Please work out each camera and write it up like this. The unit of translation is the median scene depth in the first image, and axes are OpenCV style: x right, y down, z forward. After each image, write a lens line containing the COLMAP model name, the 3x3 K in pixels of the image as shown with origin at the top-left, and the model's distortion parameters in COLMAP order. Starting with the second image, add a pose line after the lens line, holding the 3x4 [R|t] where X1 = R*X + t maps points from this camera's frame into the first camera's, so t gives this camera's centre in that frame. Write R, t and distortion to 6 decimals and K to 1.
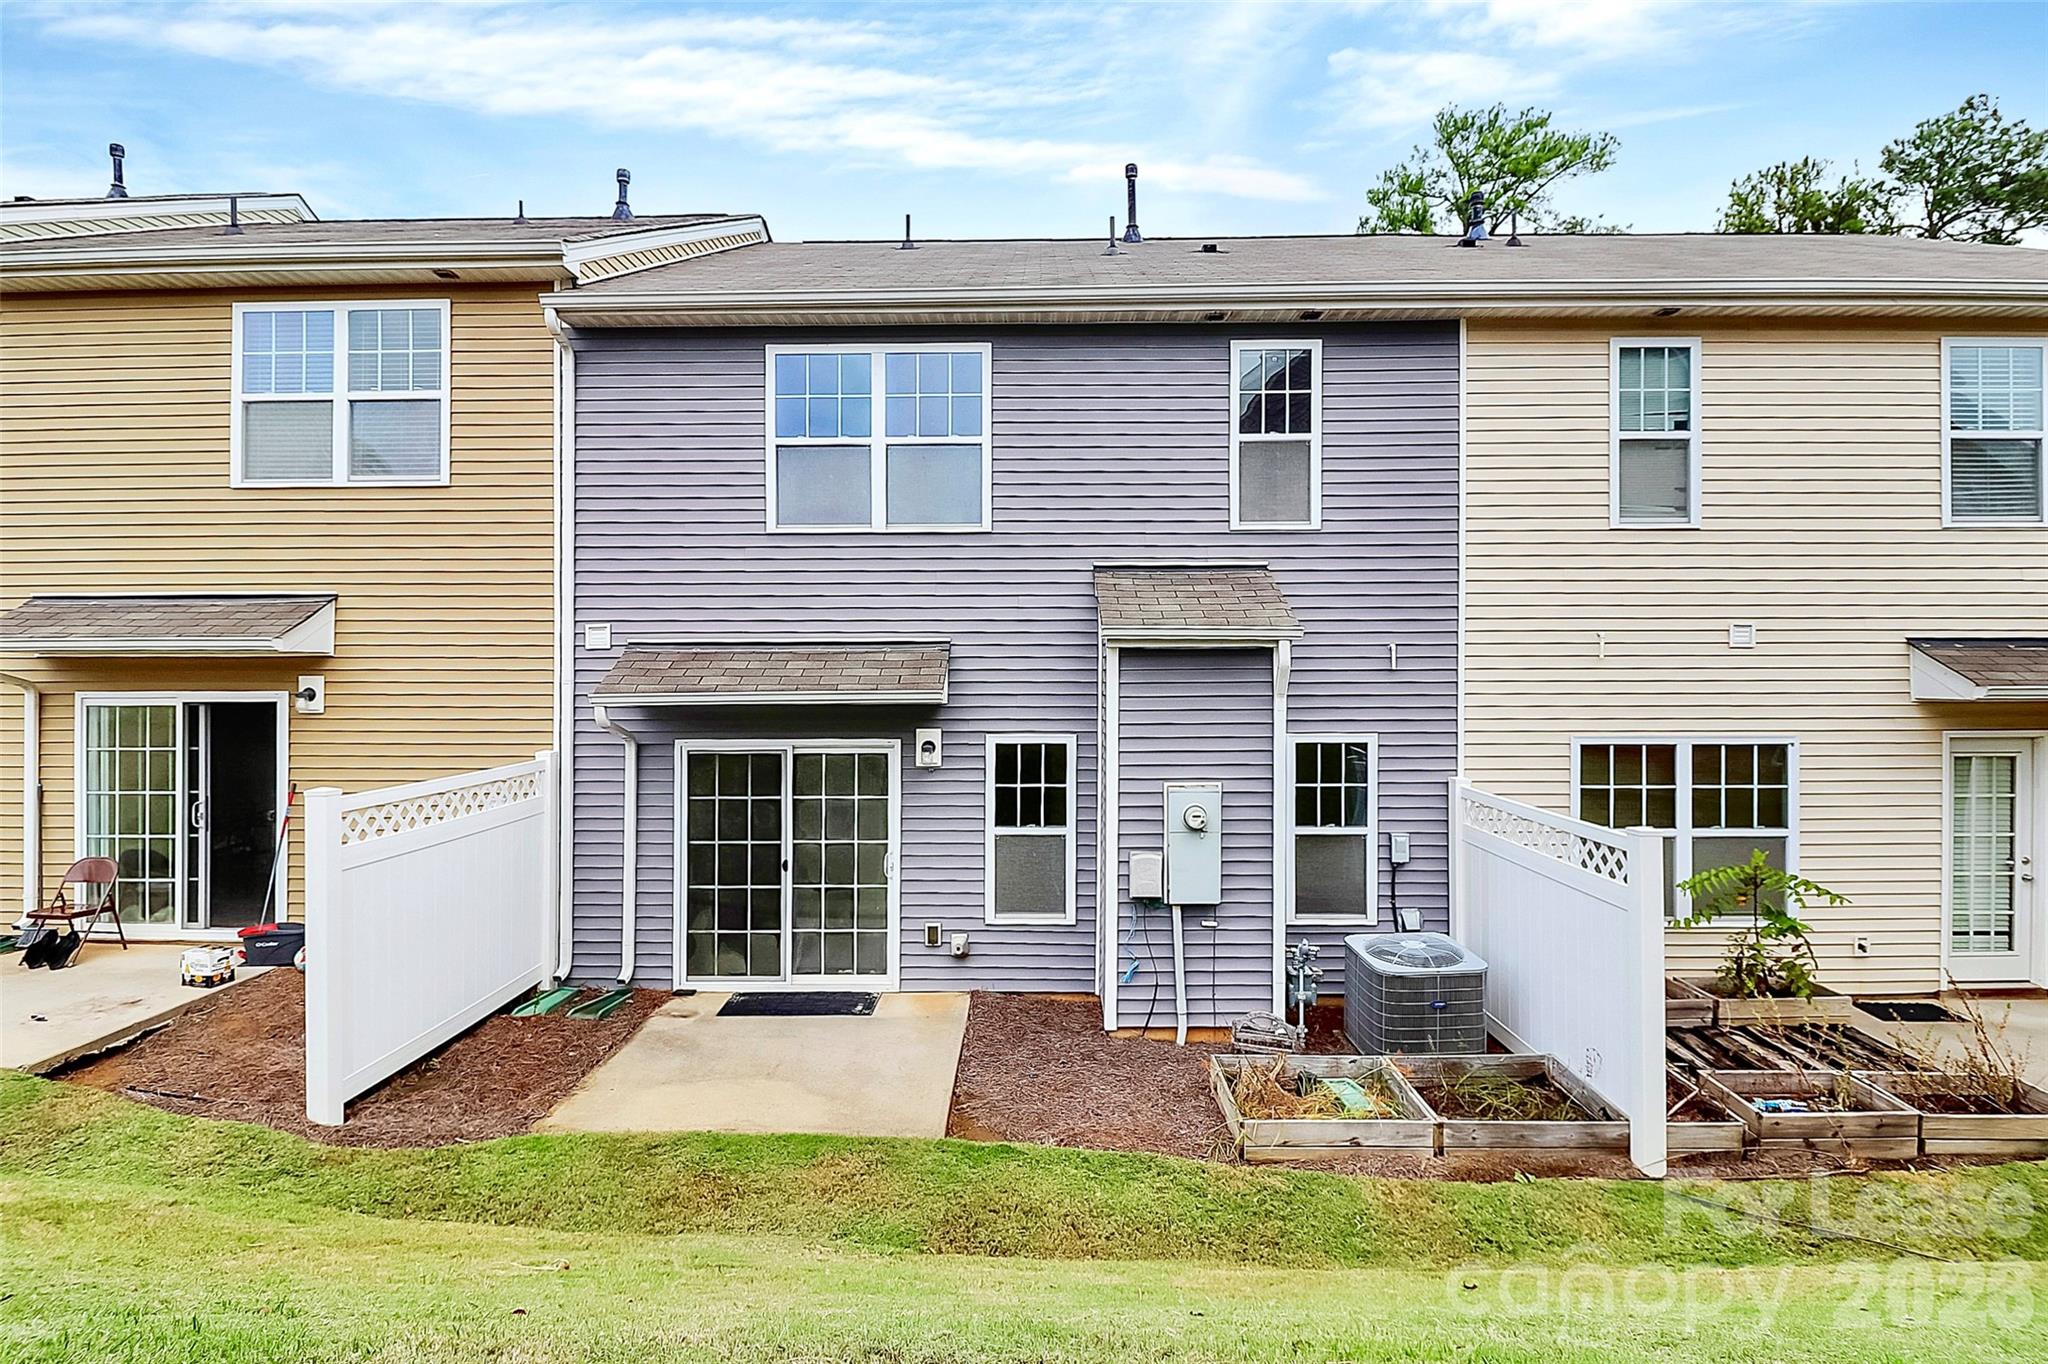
lens RADIAL K [[967.5, 0, 1008.8], [0, 967.5, 651.0], [0, 0, 1]] dist [0.001483, -0.010581]
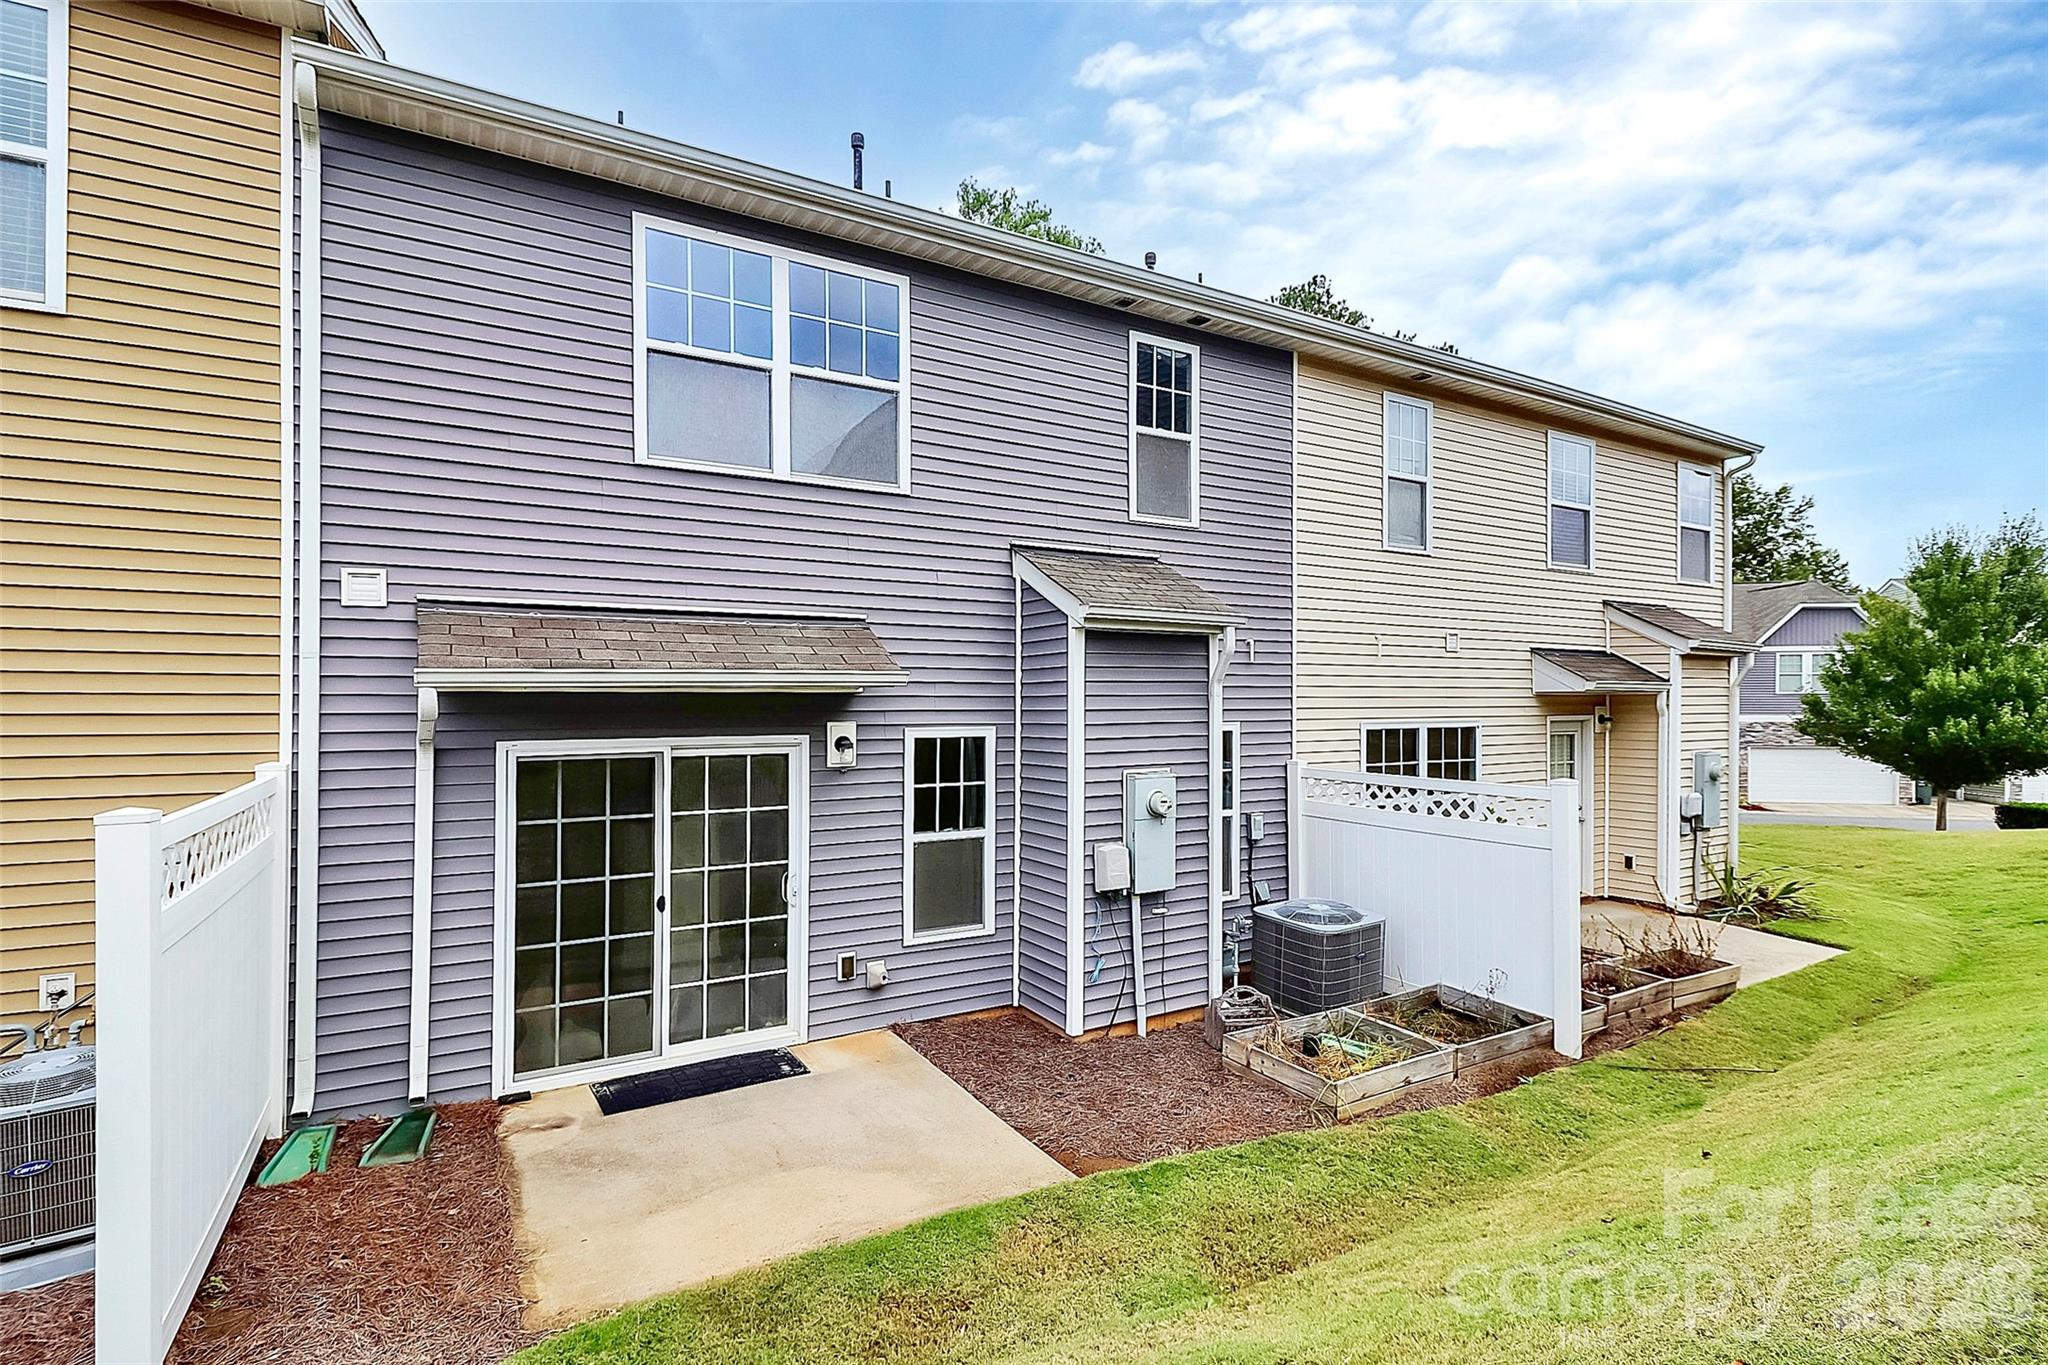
lens RADIAL K [[967.5, 0, 1048.1], [0, 967.5, 686.5], [0, 0, 1]] dist [0.001483, -0.010581]
pose [[0.852935, 0.007609, 0.521962, -0.370523], [-0.011049, 0.999933, 0.003478, 0.045141], [-0.521901, -0.008733, 0.852961, 0.195417]]
